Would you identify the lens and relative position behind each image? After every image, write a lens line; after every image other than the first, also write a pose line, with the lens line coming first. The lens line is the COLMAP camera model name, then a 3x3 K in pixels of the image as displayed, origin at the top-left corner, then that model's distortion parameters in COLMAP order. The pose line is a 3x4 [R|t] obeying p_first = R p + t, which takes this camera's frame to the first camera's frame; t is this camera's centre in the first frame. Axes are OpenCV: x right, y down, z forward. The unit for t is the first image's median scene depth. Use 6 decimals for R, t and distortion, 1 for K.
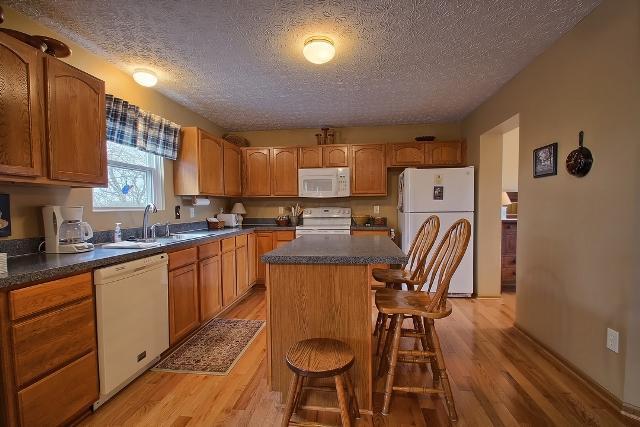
lens RADIAL K [[295.3, 0, 323.1], [0, 295.3, 220.6], [0, 0, 1]] dist [0.000484, -0.008163]
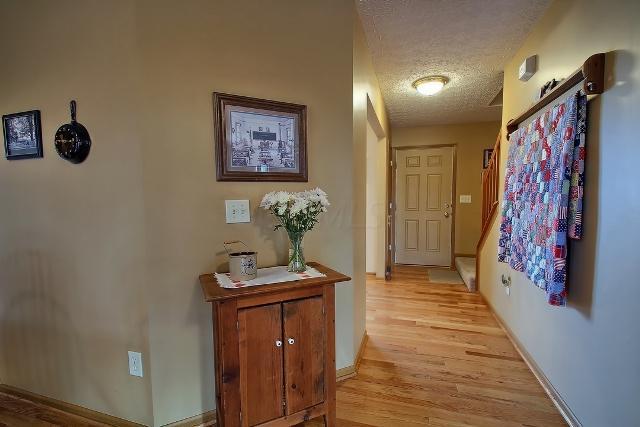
lens RADIAL K [[295.3, 0, 323.3], [0, 295.3, 221.0], [0, 0, 1]] dist [0.000484, -0.008163]
pose [[0.161374, -0.062199, 0.984931, 0.182348], [0.050032, 0.997244, 0.054779, -0.010115], [-0.985624, 0.040438, 0.164041, 0.209280]]
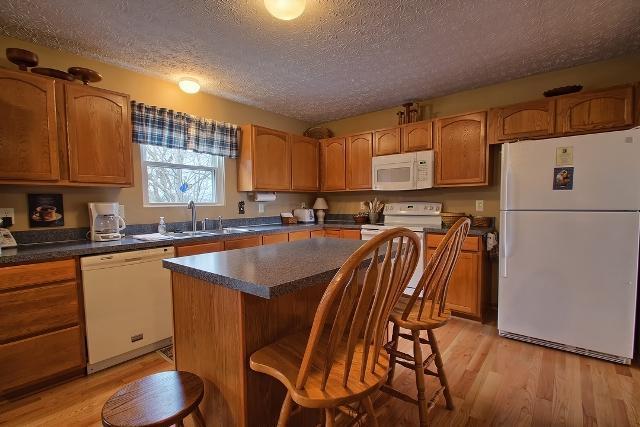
lens RADIAL K [[295.3, 0, 322.2], [0, 295.3, 220.1], [0, 0, 1]] dist [0.000484, -0.008163]
pose [[0.844462, 0.031008, -0.534718, 0.427261], [-0.020455, 0.999462, 0.025654, -0.021003], [0.535225, -0.010726, 0.844641, 0.334757]]
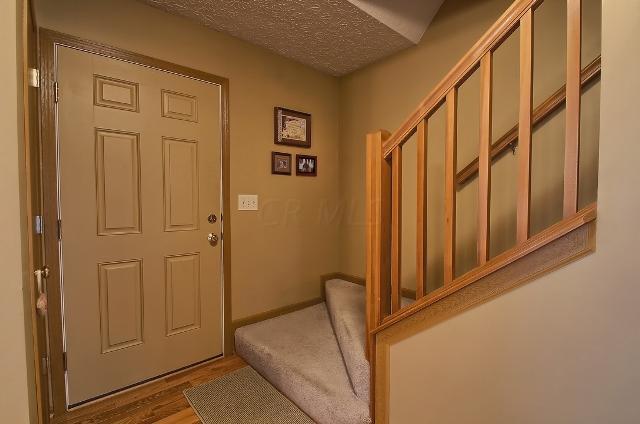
lens RADIAL K [[295.3, 0, 326.0], [0, 295.3, 216.5], [0, 0, 1]] dist [0.000484, -0.008163]
pose [[-0.749794, -0.024581, 0.661215, 1.401093], [0.034568, 0.996490, 0.076244, -0.019315], [-0.660768, 0.080024, -0.746312, 0.138056]]
